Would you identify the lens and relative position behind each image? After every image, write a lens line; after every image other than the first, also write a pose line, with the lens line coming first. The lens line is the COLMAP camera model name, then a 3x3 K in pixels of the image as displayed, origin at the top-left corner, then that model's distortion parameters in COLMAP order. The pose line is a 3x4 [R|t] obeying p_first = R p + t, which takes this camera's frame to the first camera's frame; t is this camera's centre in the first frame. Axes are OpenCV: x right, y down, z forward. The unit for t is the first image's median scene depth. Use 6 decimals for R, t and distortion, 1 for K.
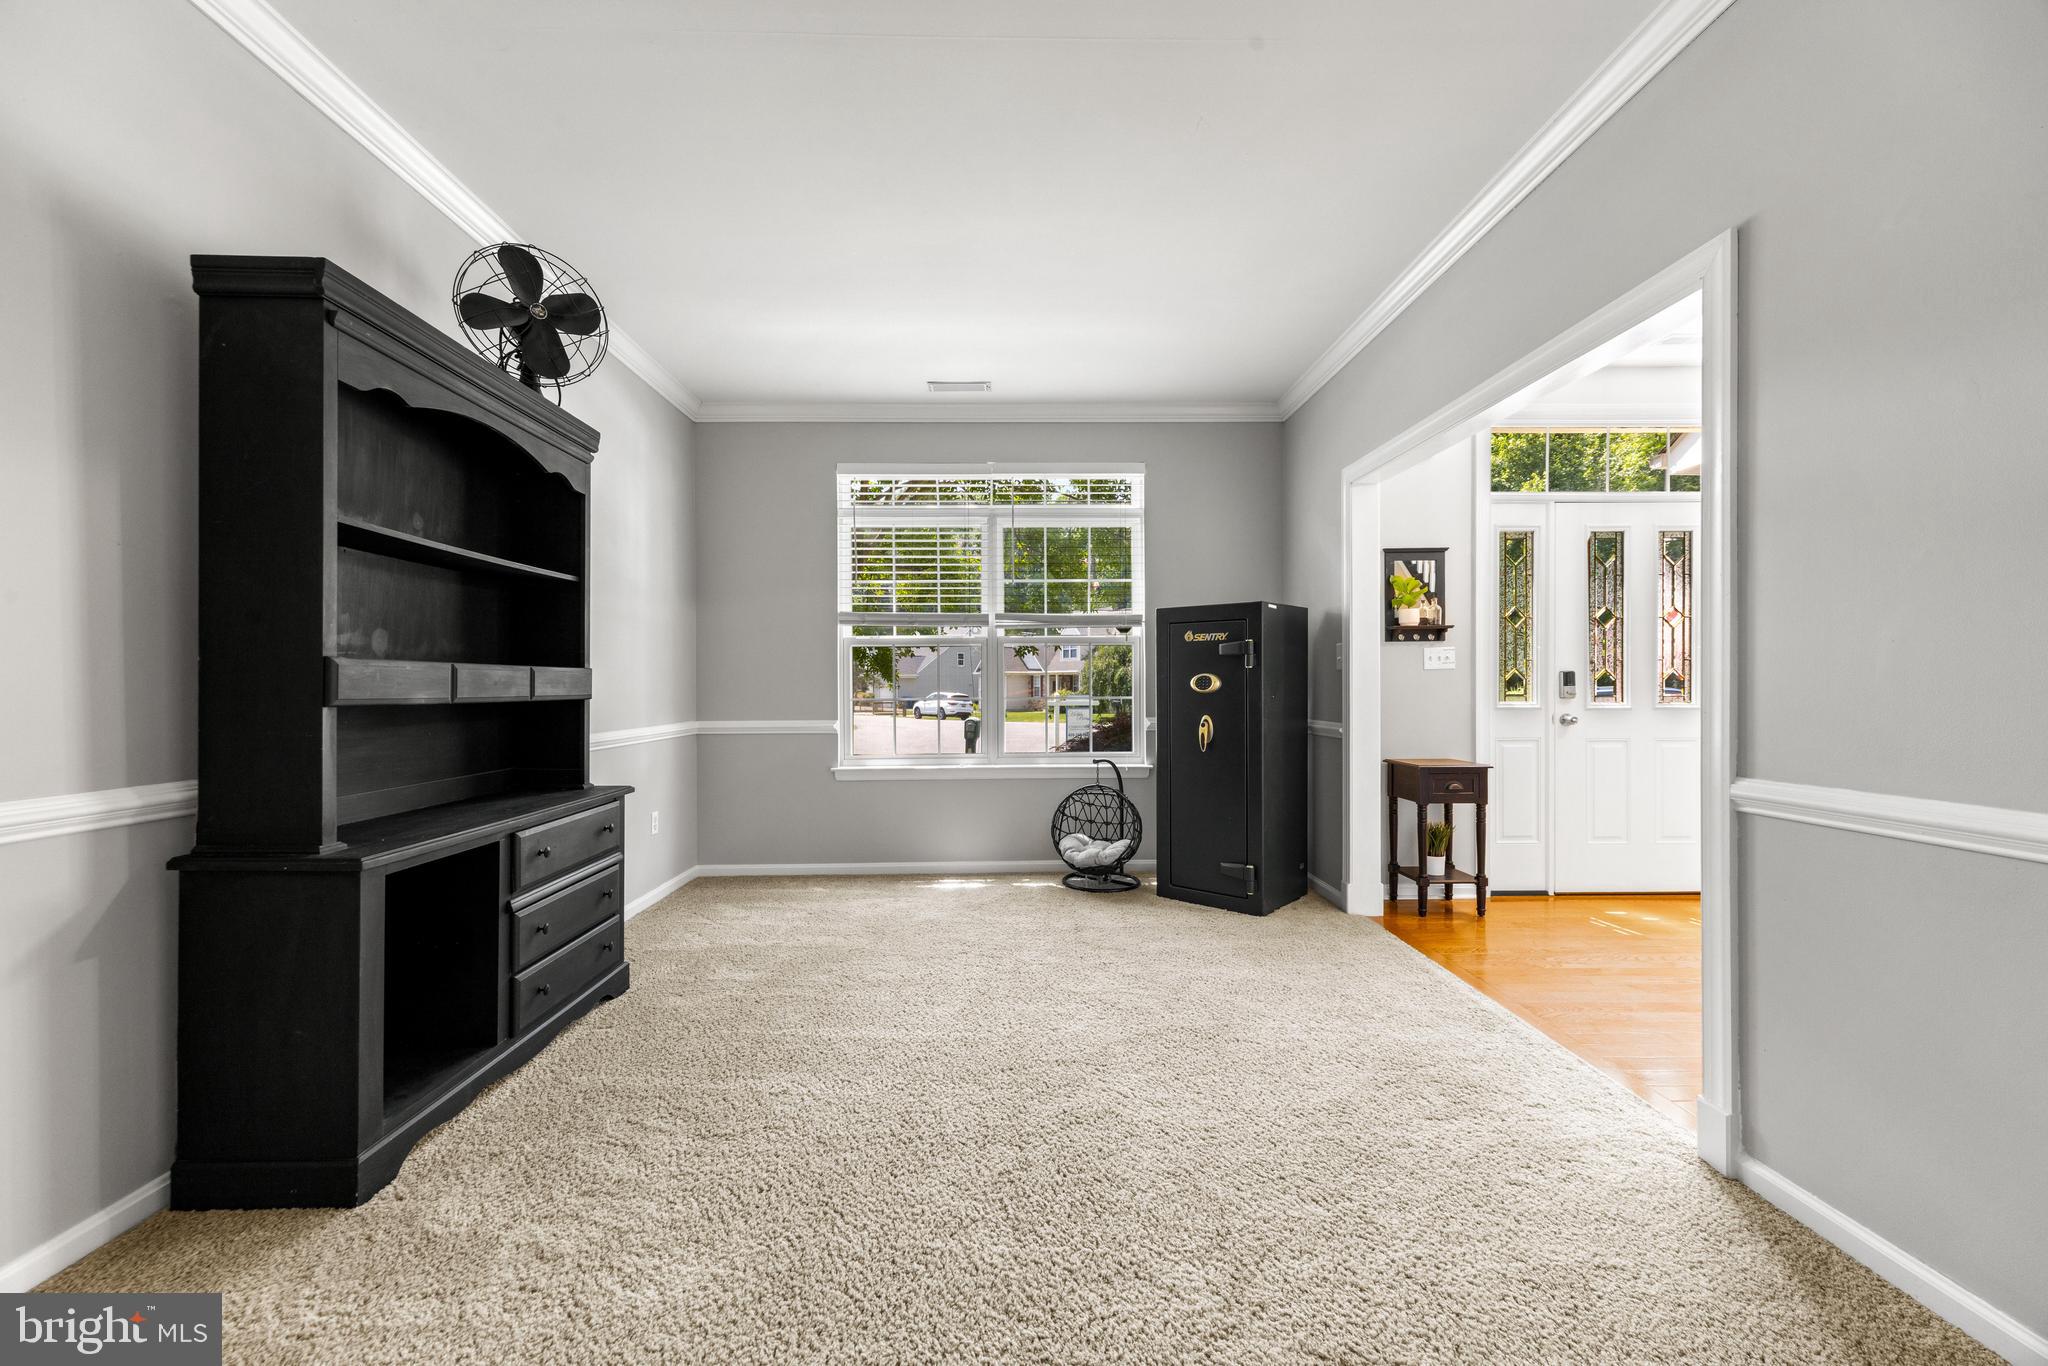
lens RADIAL K [[778.5, 0, 1012.9], [0, 778.5, 690.2], [0, 0, 1]] dist [-0.003744, 0.000553]
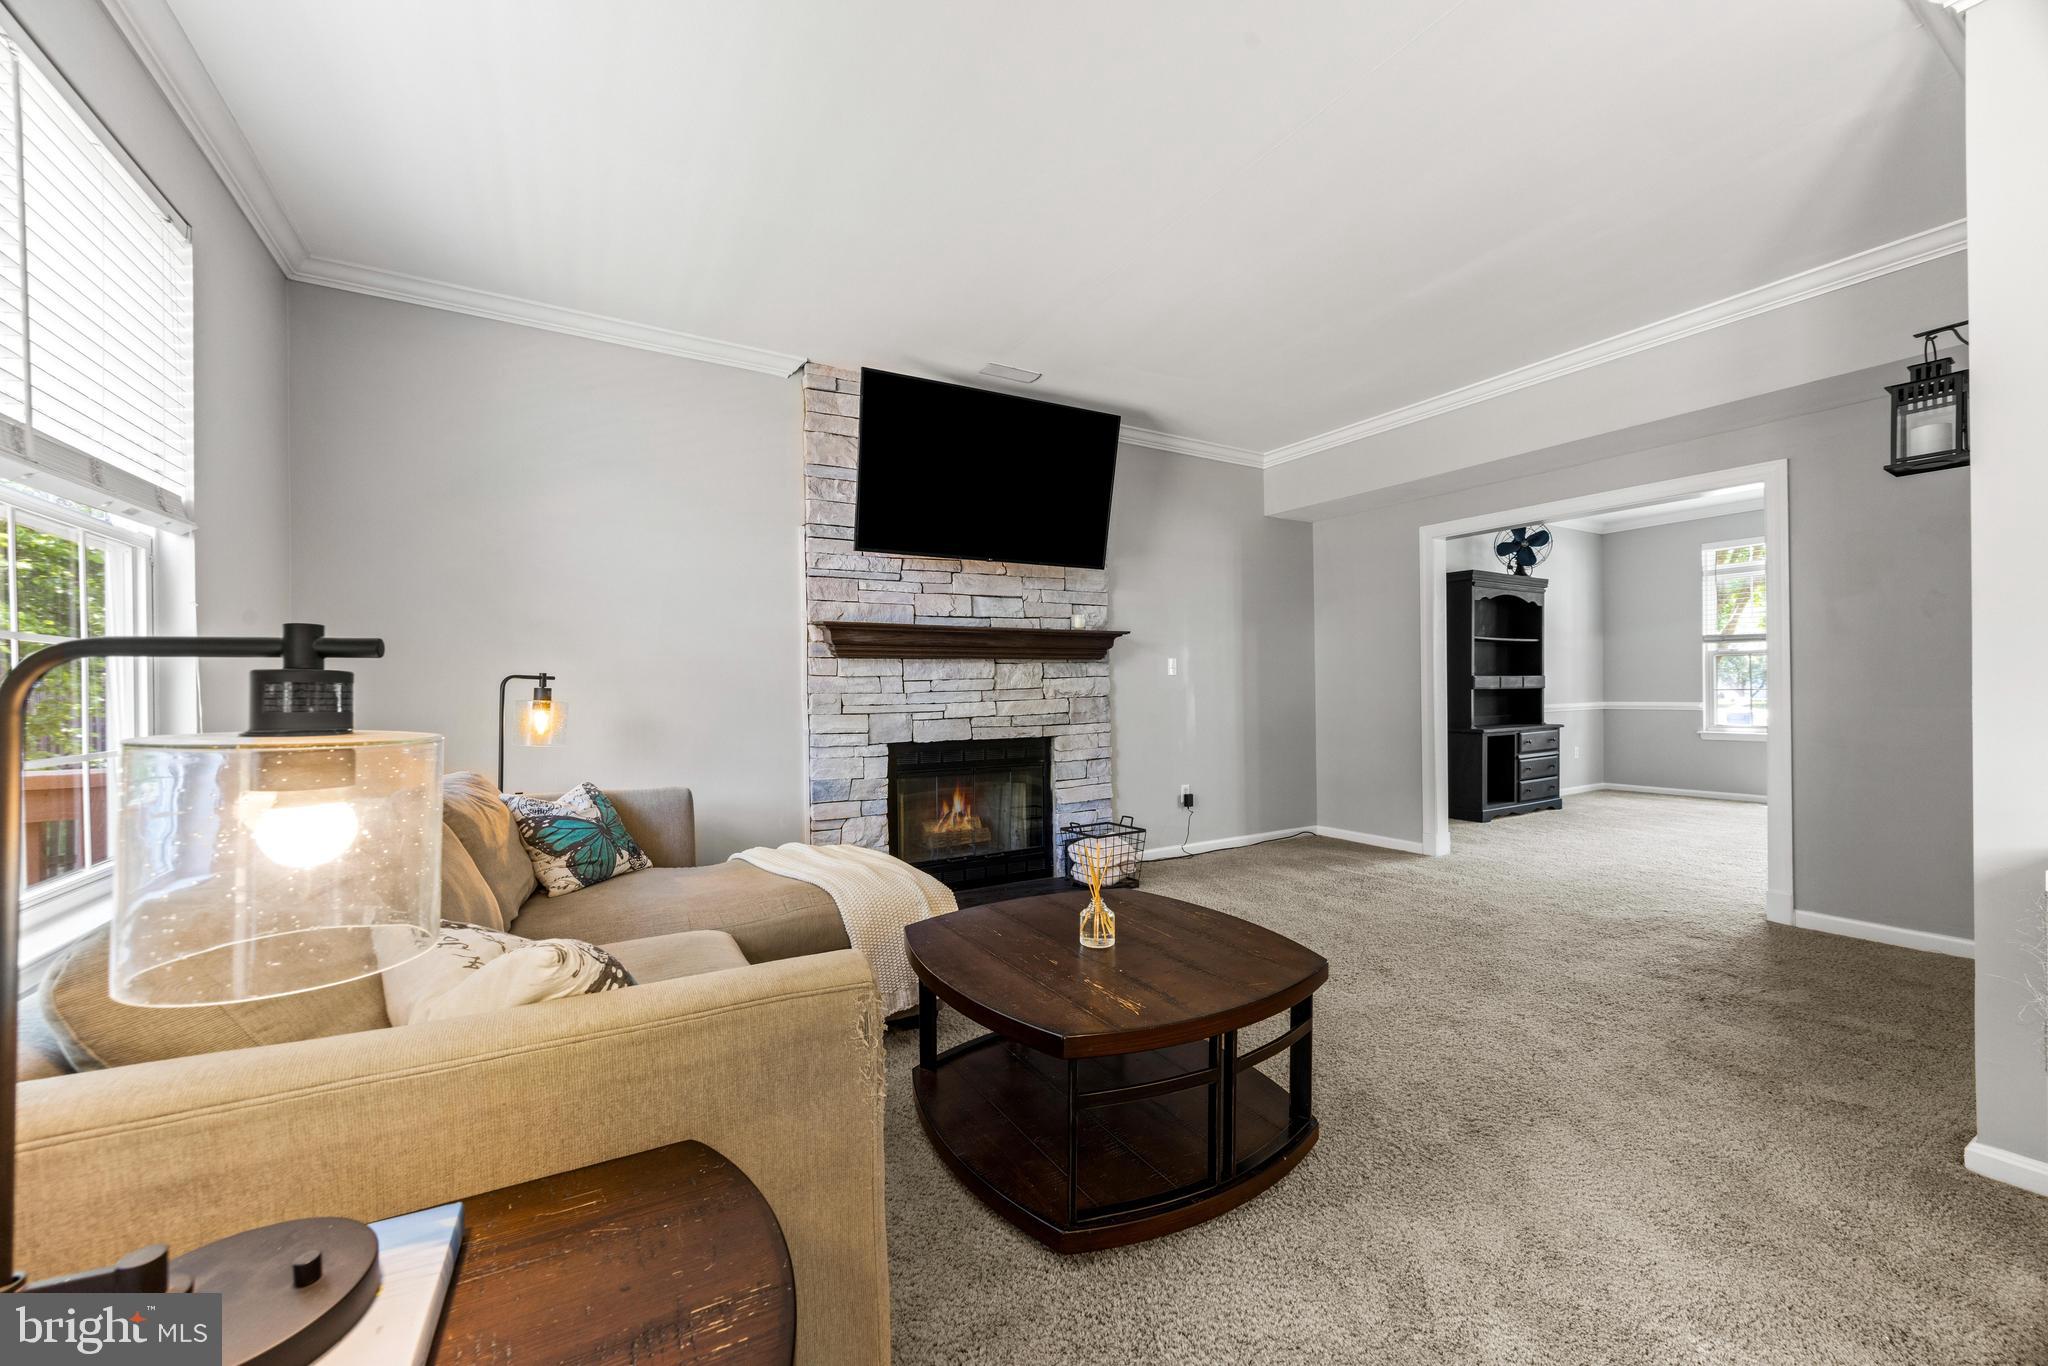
lens RADIAL K [[778.5, 0, 1017.3], [0, 778.5, 692.5], [0, 0, 1]] dist [-0.003744, 0.000553]
pose [[0.480747, 0.001218, -0.876859, 0.912238], [0.004877, 0.999980, 0.004062, 0.006990], [0.876846, -0.006229, 0.480731, -1.851709]]
